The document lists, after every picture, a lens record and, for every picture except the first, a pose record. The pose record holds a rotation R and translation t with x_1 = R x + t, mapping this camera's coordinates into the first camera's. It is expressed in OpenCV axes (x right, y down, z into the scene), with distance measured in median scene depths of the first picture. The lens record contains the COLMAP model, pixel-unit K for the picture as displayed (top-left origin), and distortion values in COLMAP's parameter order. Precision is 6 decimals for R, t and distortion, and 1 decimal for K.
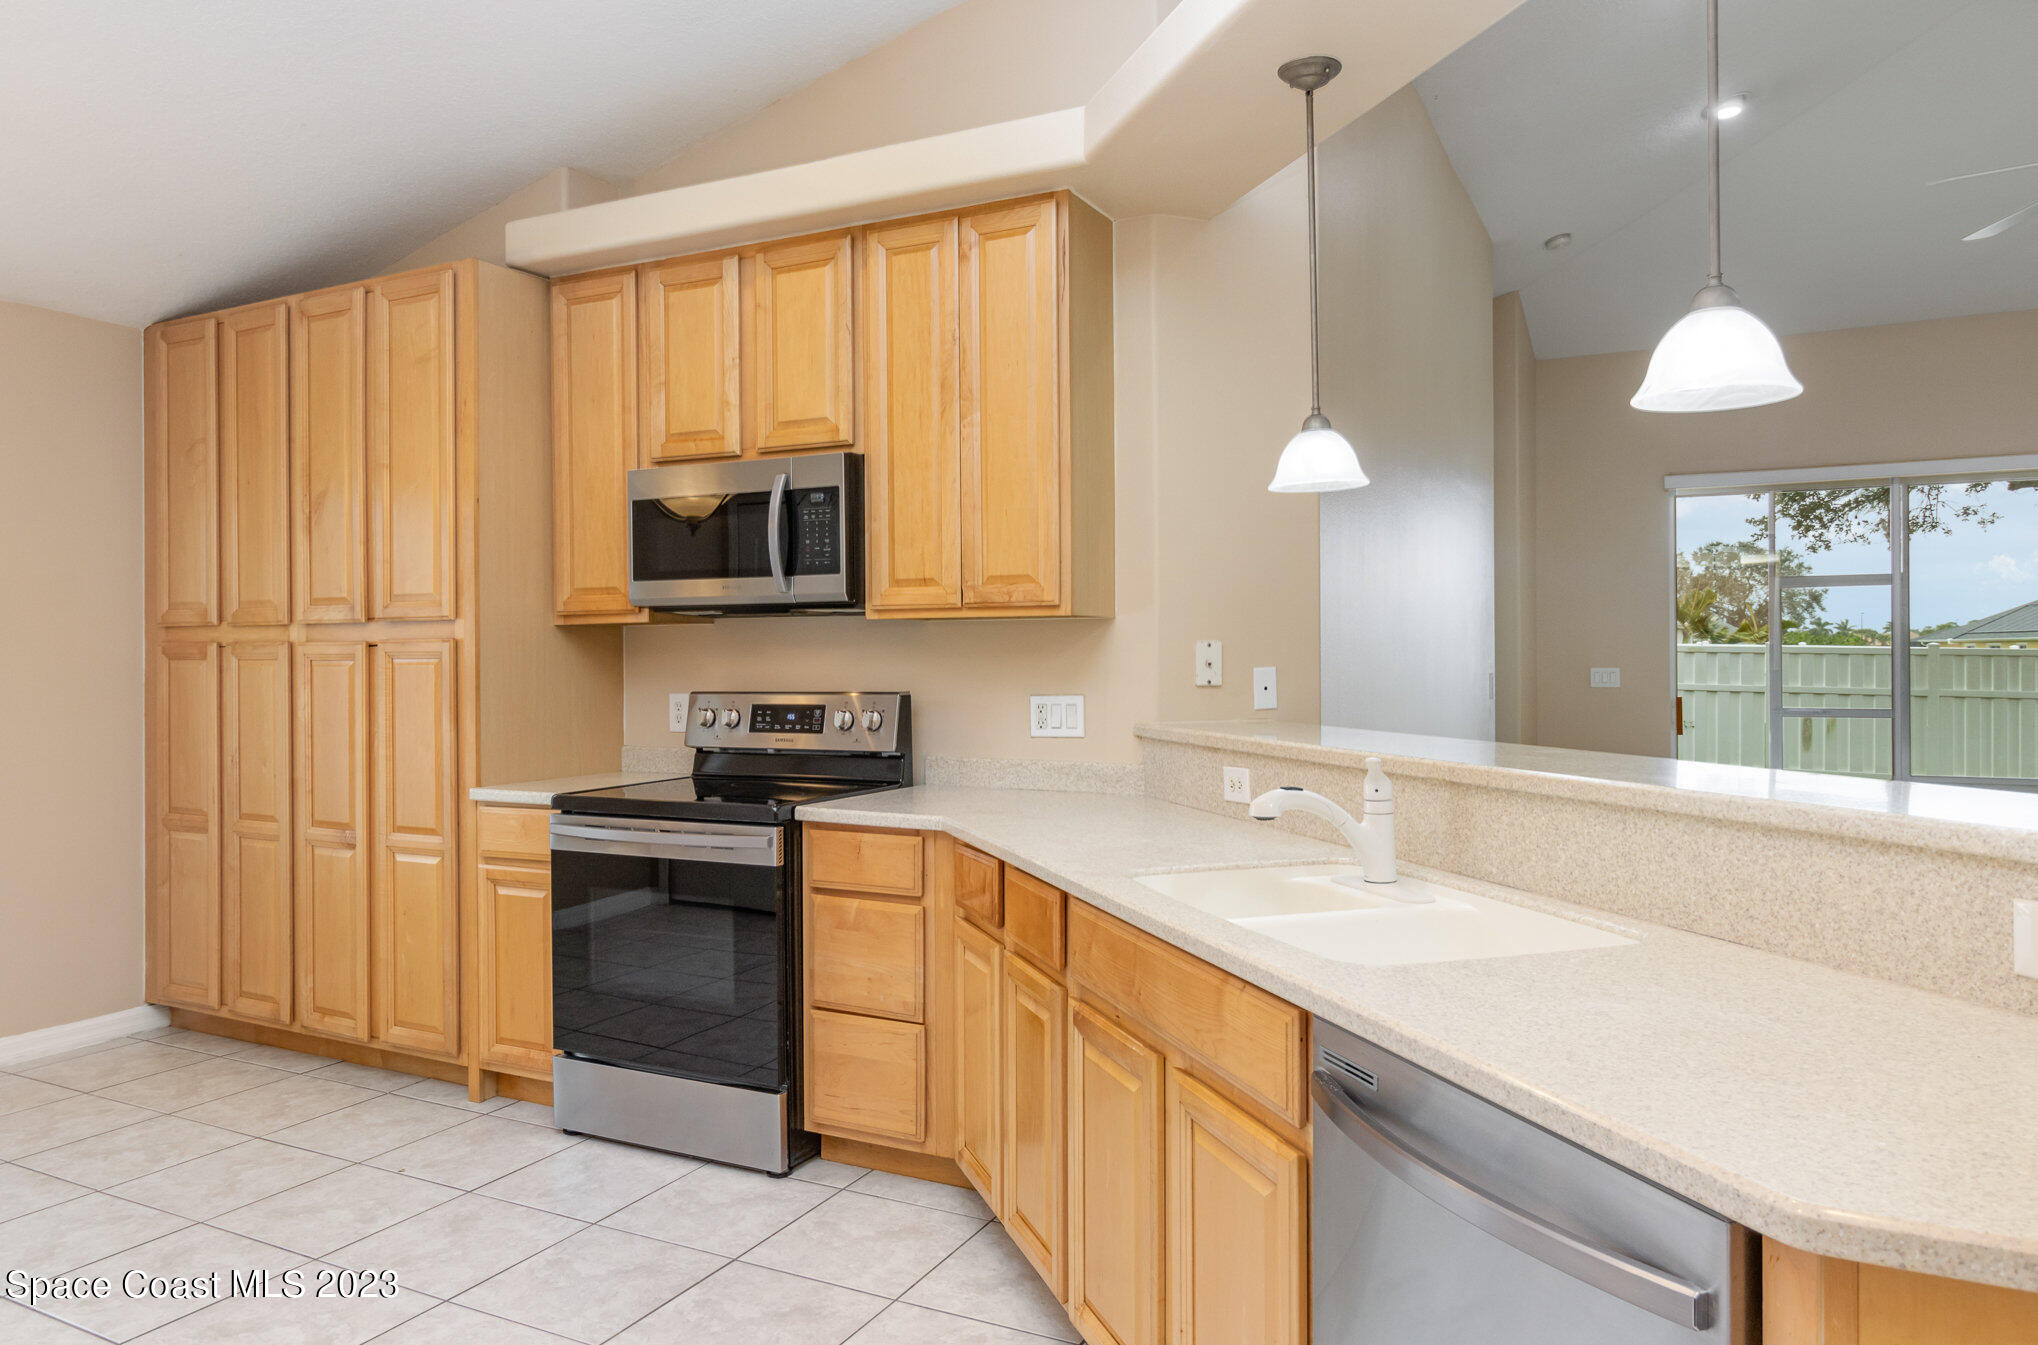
lens RADIAL K [[1345.0, 0, 988.3], [0, 1345.0, 646.1], [0, 0, 1]] dist [0.009341, 0.002497]
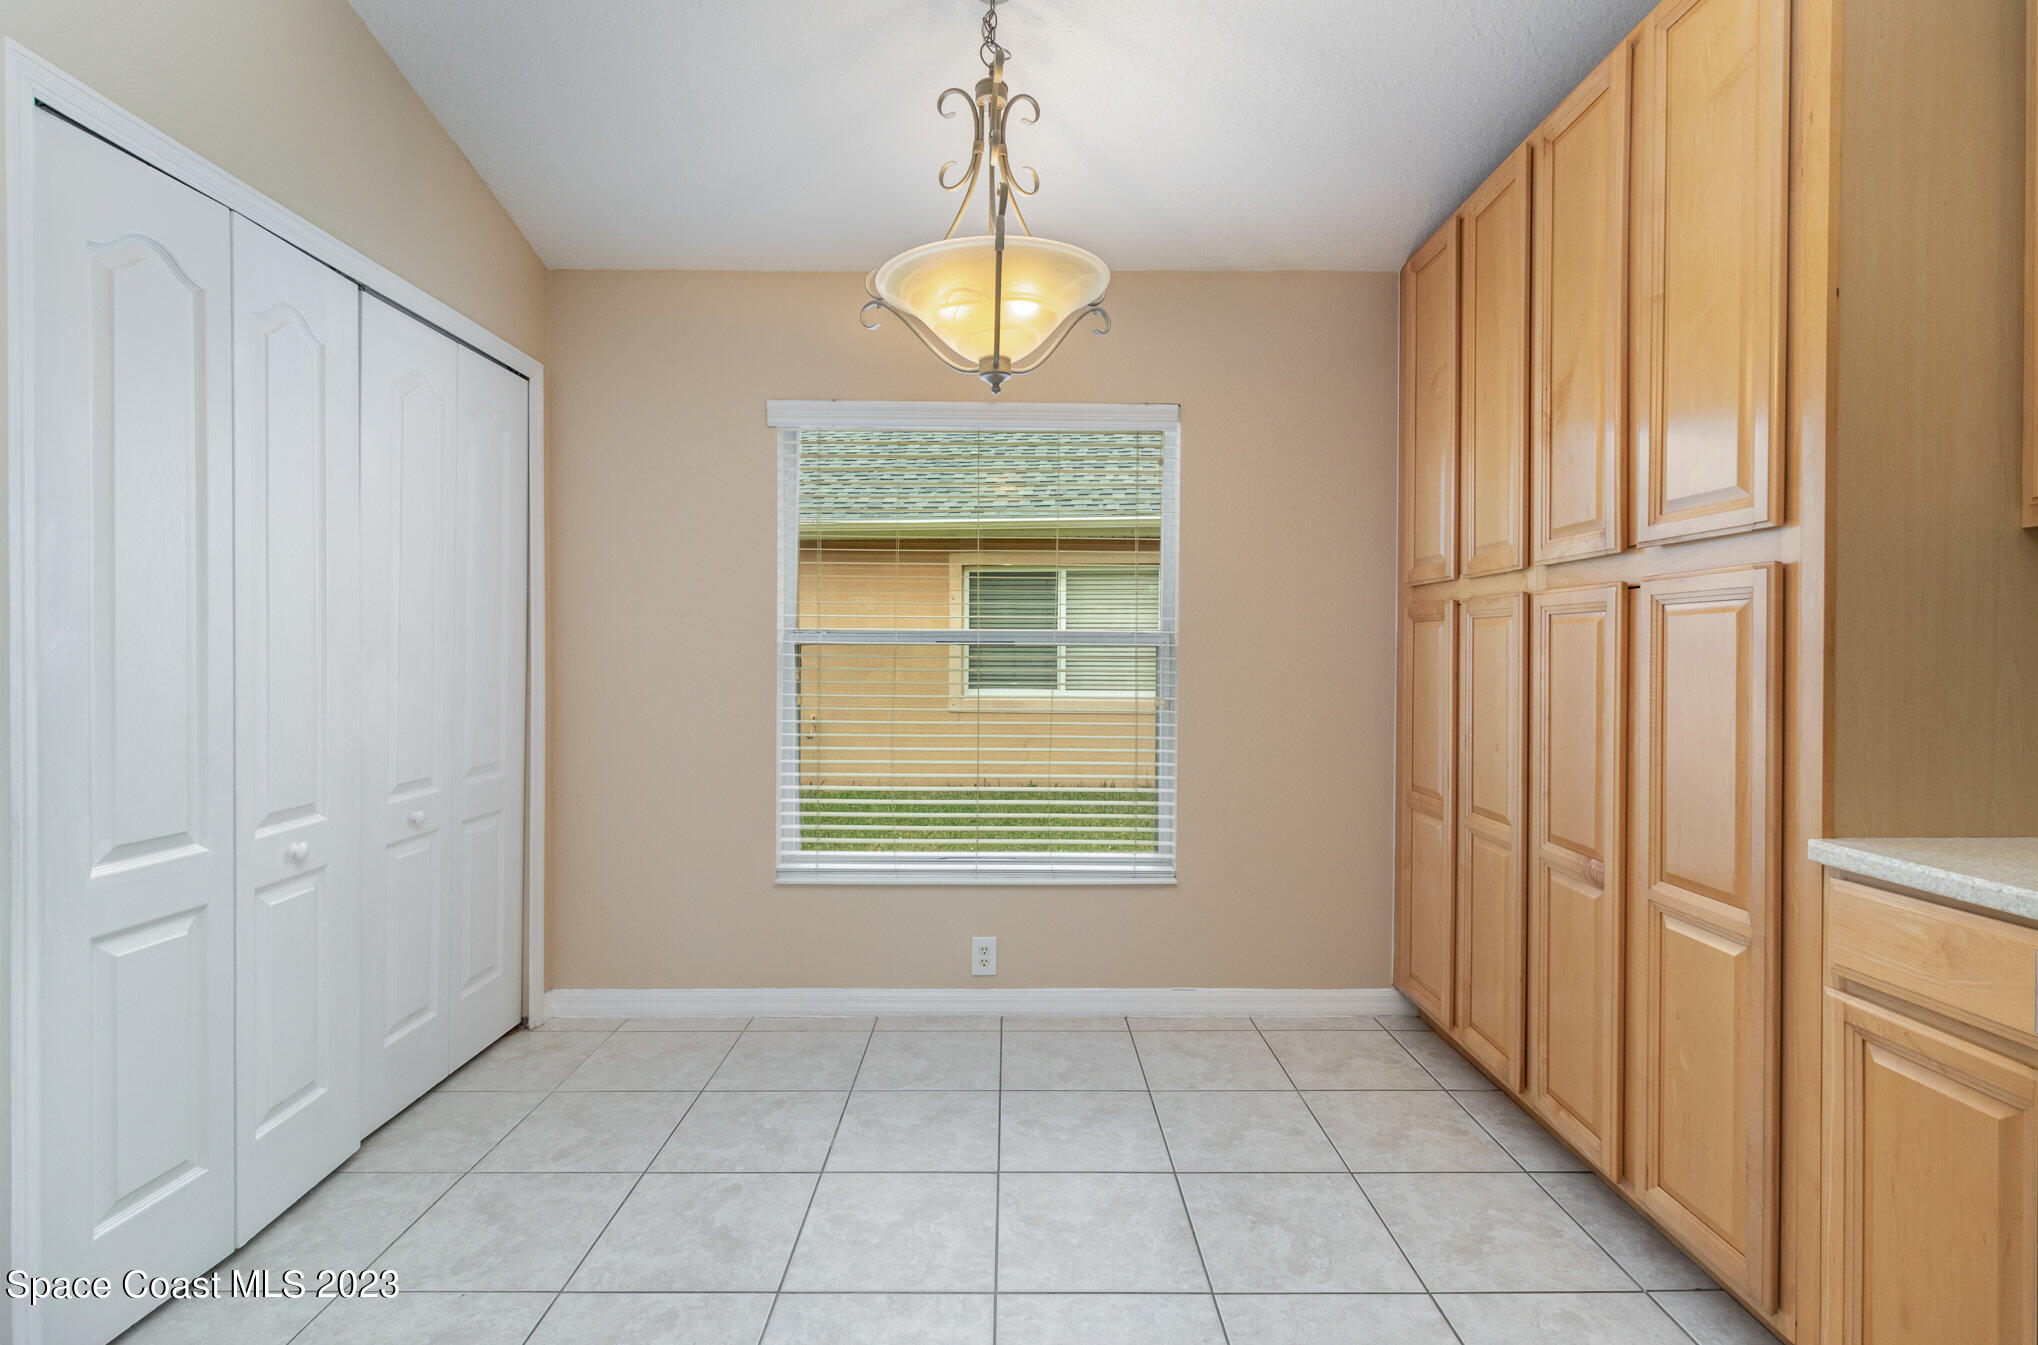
lens RADIAL K [[939.7, 0, 1016.5], [0, 939.7, 658.1], [0, 0, 1]] dist [-0.000645, -0.000808]
pose [[0.474392, 0.015428, -0.880178, -0.192152], [-0.002977, 0.999869, 0.015922, 0.027006], [0.880308, -0.004933, 0.474376, 0.507124]]
